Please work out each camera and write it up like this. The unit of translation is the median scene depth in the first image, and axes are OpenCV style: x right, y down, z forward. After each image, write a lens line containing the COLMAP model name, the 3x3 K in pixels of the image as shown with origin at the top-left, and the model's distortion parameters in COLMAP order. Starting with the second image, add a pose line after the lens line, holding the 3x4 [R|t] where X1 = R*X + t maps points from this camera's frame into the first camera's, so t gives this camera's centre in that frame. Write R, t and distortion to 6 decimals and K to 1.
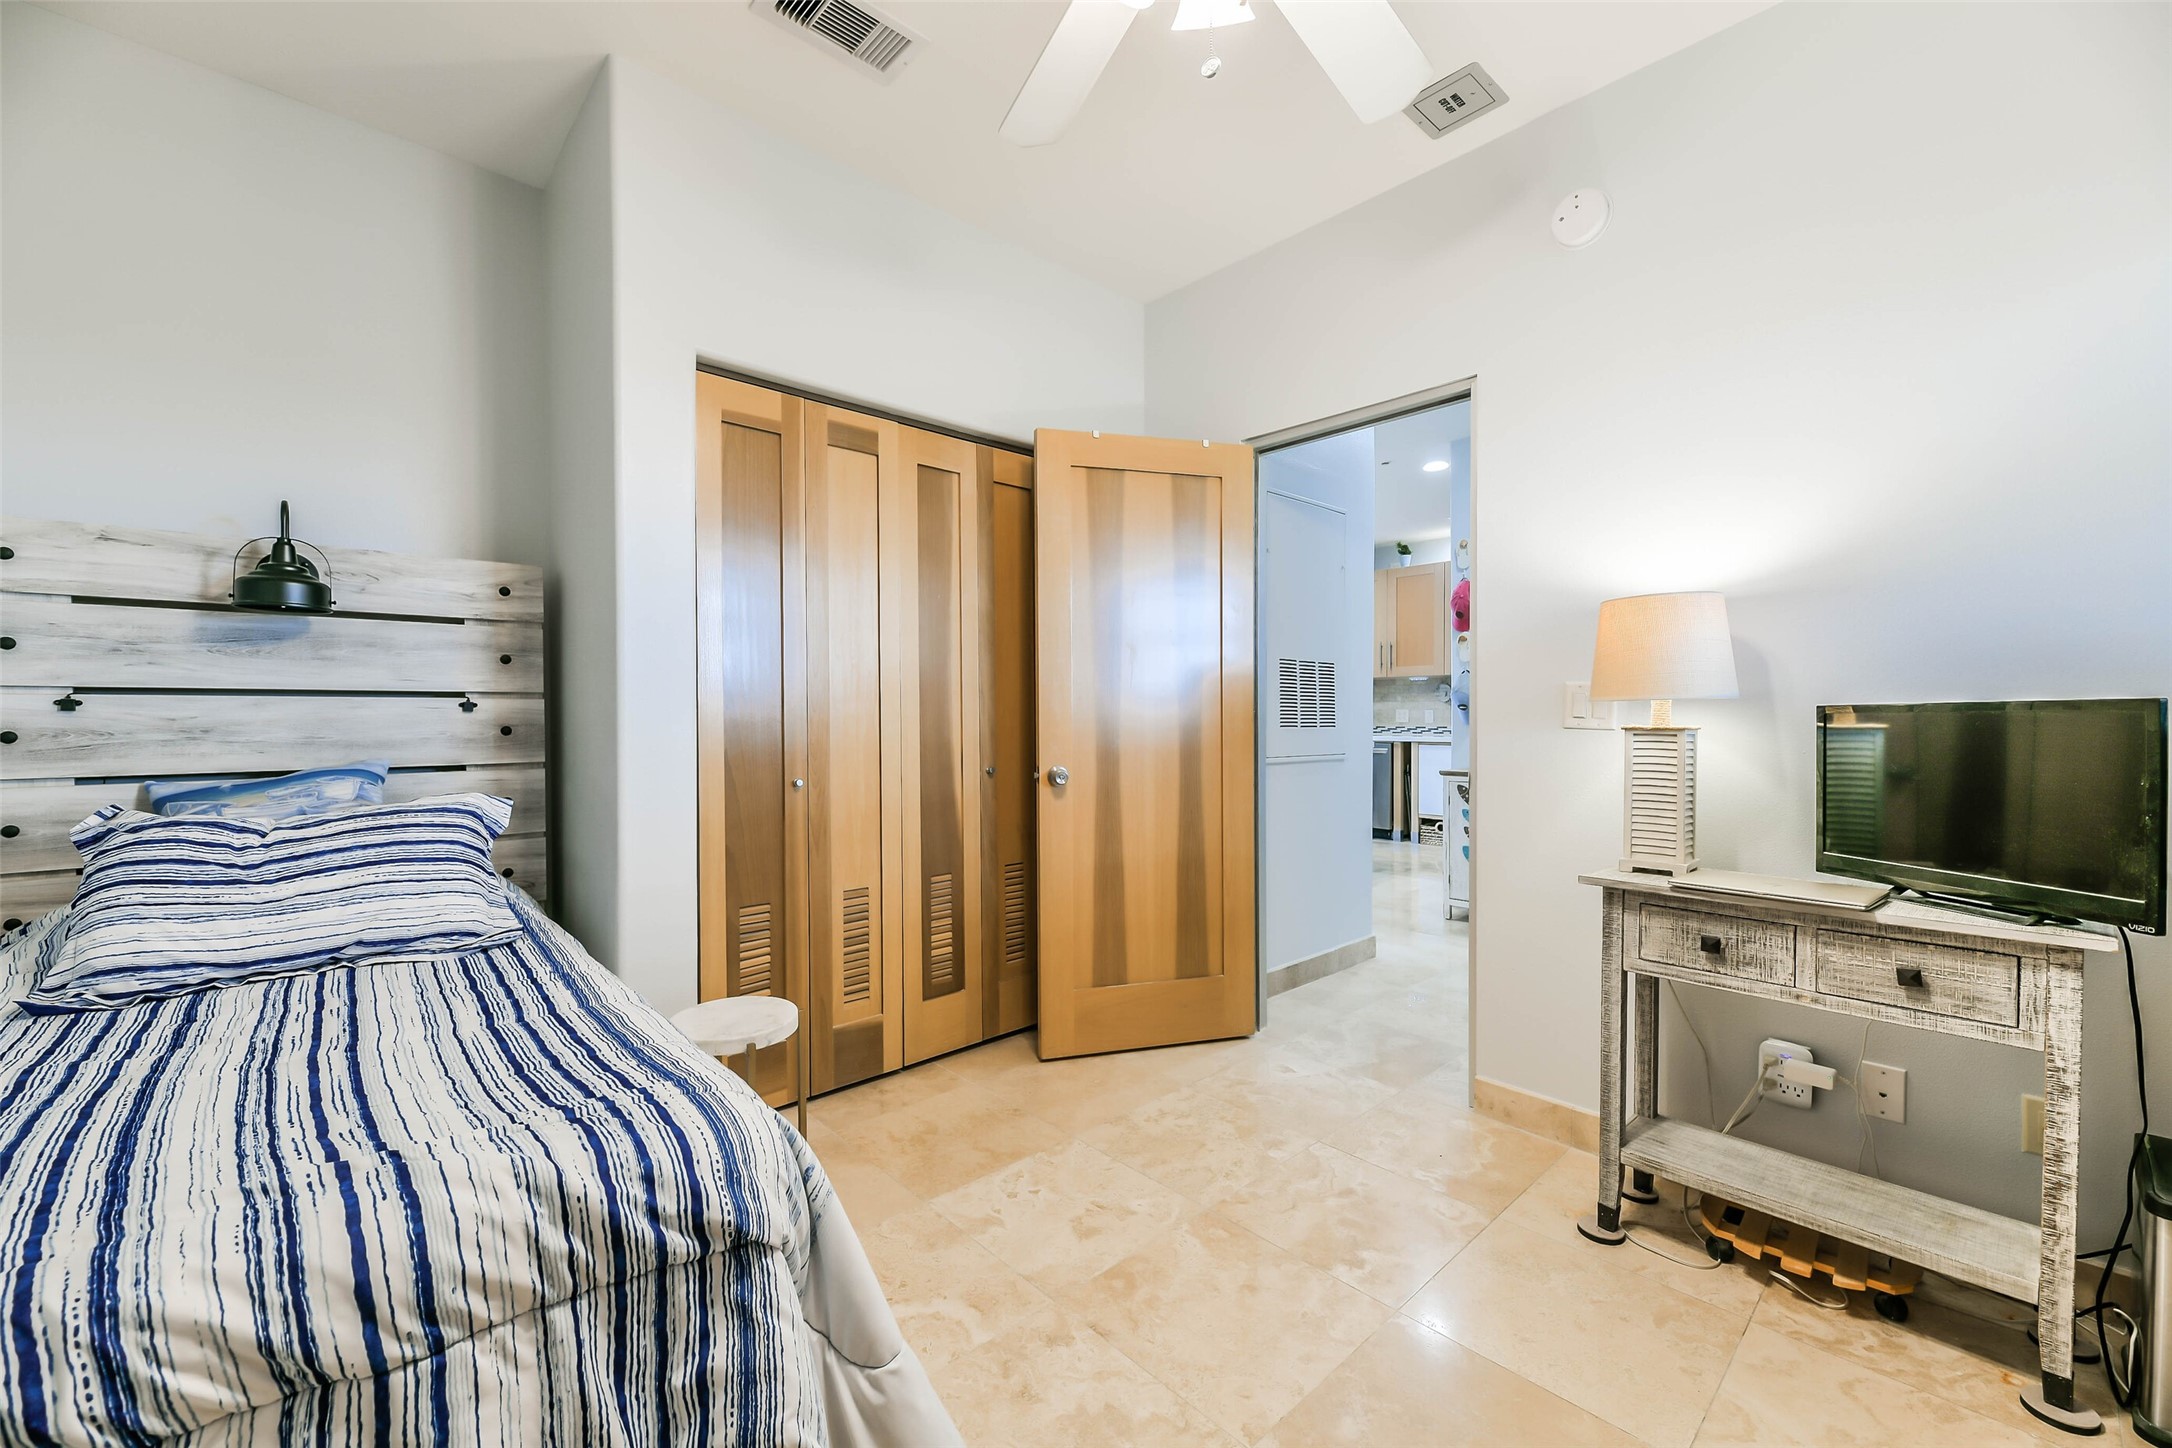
lens RADIAL K [[887.9, 0, 1088.8], [0, 887.9, 725.4], [0, 0, 1]] dist [0.017973, -0.008351]
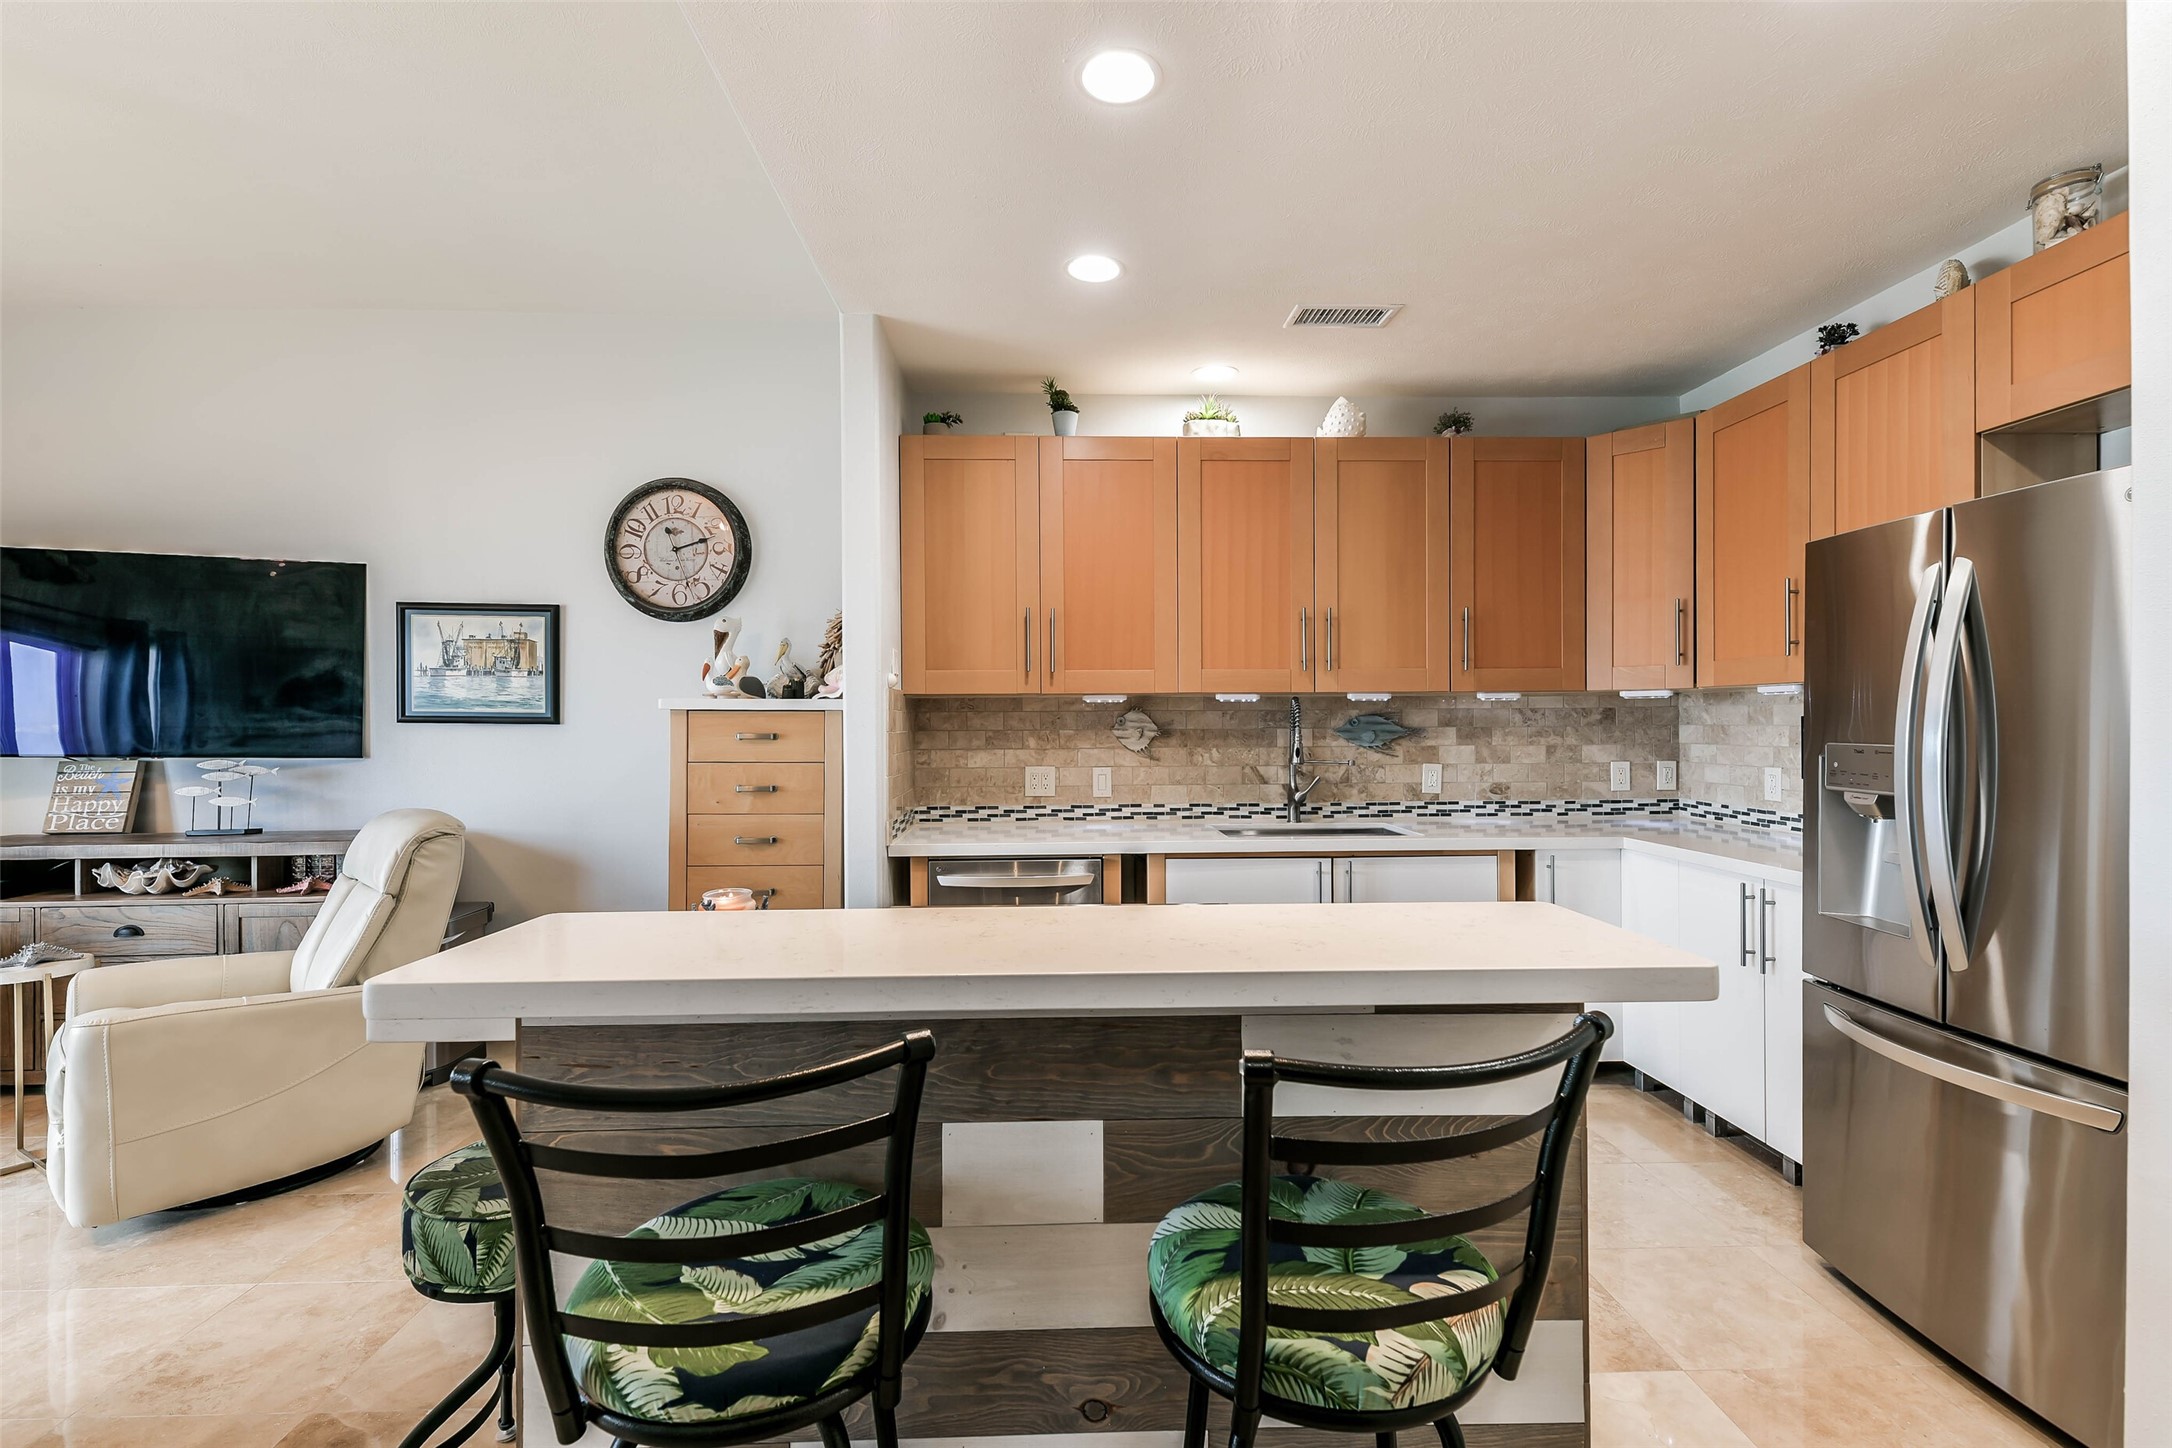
lens RADIAL K [[968.5, 0, 1086.7], [0, 968.5, 729.5], [0, 0, 1]] dist [0.023909, -0.009449]
pose [[0.661564, -0.007835, 0.749848, 0.008541], [0.014330, 0.999895, -0.002196, -0.037383], [-0.749752, 0.012198, 0.661607, 0.713592]]
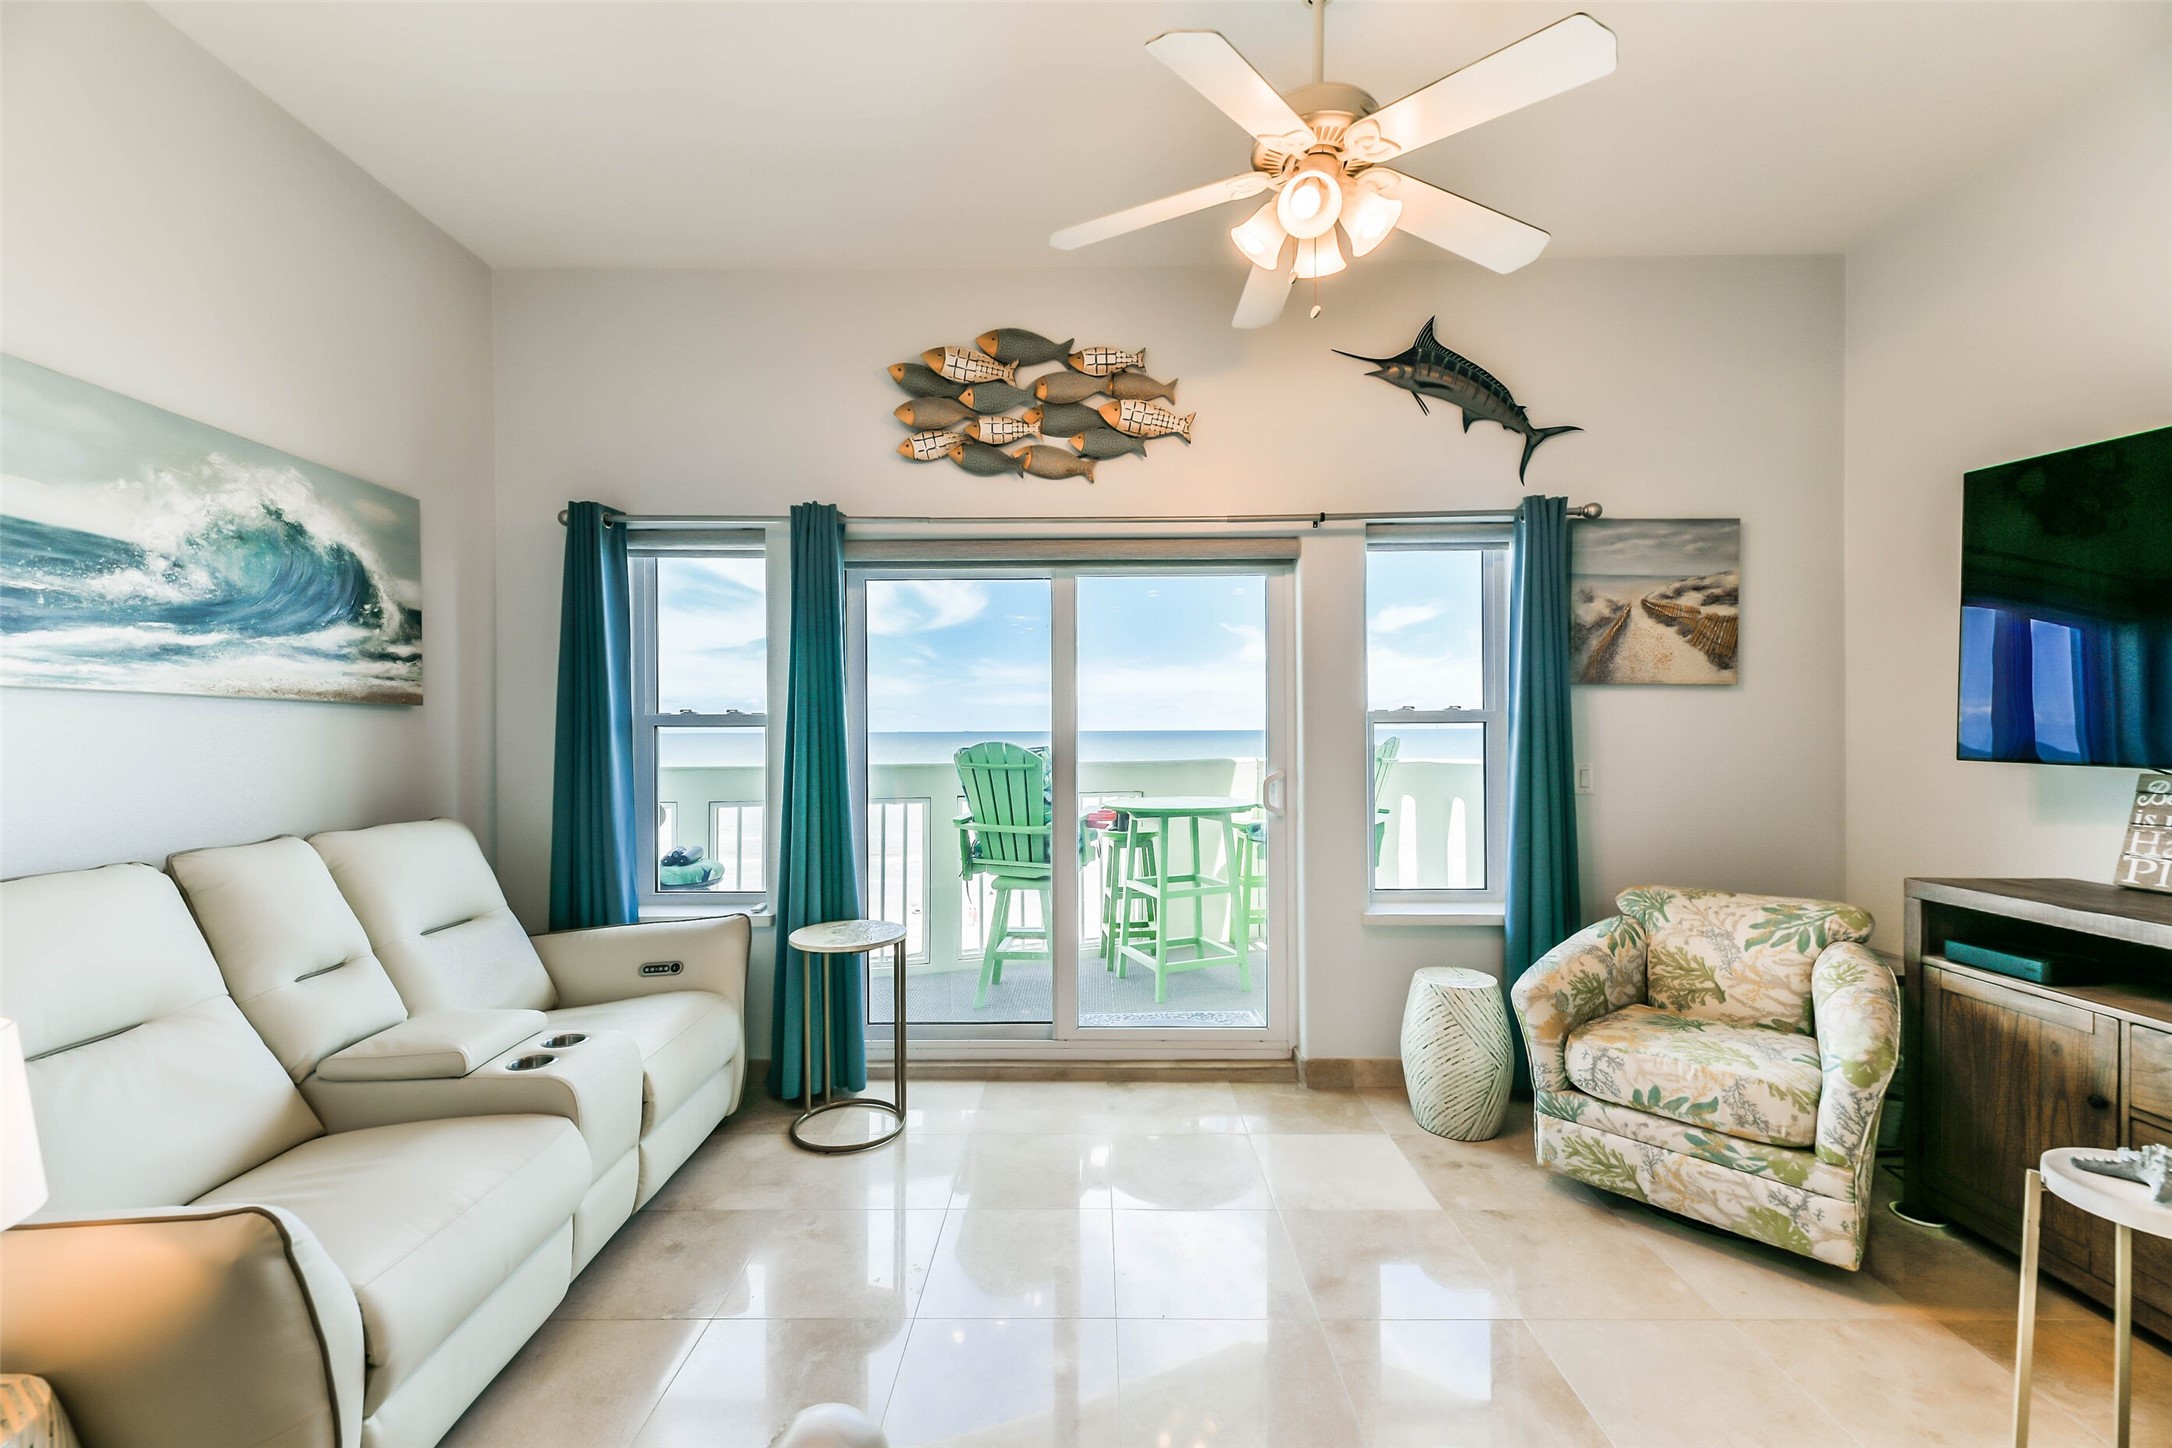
lens RADIAL K [[887.9, 0, 1088.8], [0, 887.9, 725.4], [0, 0, 1]] dist [0.017973, -0.008351]
pose [[0.721558, -0.005994, -0.692328, -0.007124], [-0.002867, 0.999928, -0.011645, -0.041168], [0.692348, 0.010387, 0.721489, 1.002806]]
